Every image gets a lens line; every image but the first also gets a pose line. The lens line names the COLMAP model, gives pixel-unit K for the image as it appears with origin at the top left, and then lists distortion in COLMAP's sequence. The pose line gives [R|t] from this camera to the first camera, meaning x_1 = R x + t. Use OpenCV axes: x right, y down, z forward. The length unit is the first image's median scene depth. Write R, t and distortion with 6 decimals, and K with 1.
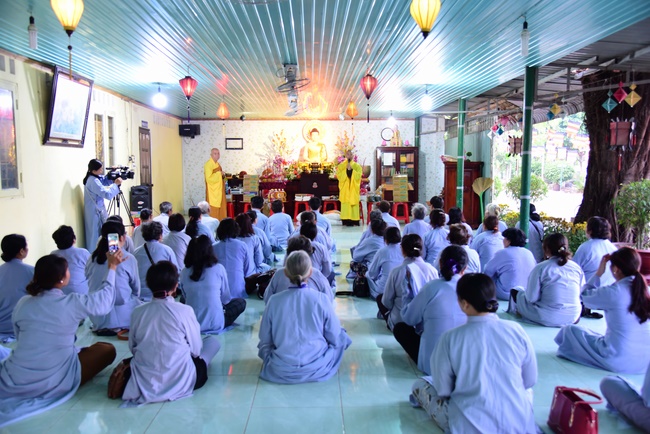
lens RADIAL K [[571.4, 0, 325.0], [0, 571.4, 217.0], [0, 0, 1]] dist [0.010316, 0.018888]
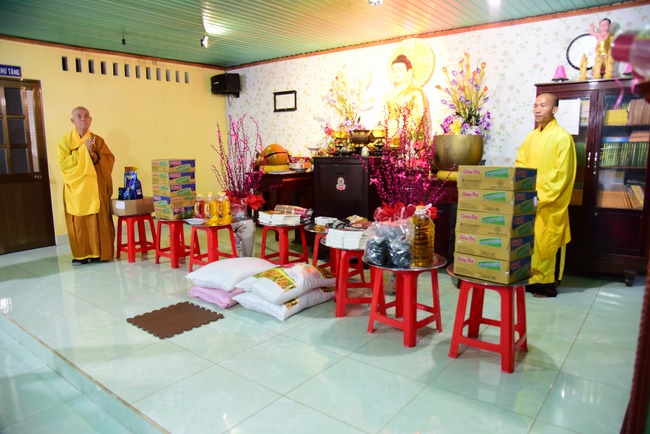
lens RADIAL K [[445.2, 0, 342.9], [0, 445.2, 215.1], [0, 0, 1]] dist [-0.081384, 0.045307]
pose [[0.776089, 0.094405, -0.623517, 0.319821], [-0.044181, 0.994441, 0.095574, -0.106191], [0.629074, -0.046627, 0.775946, 1.231716]]
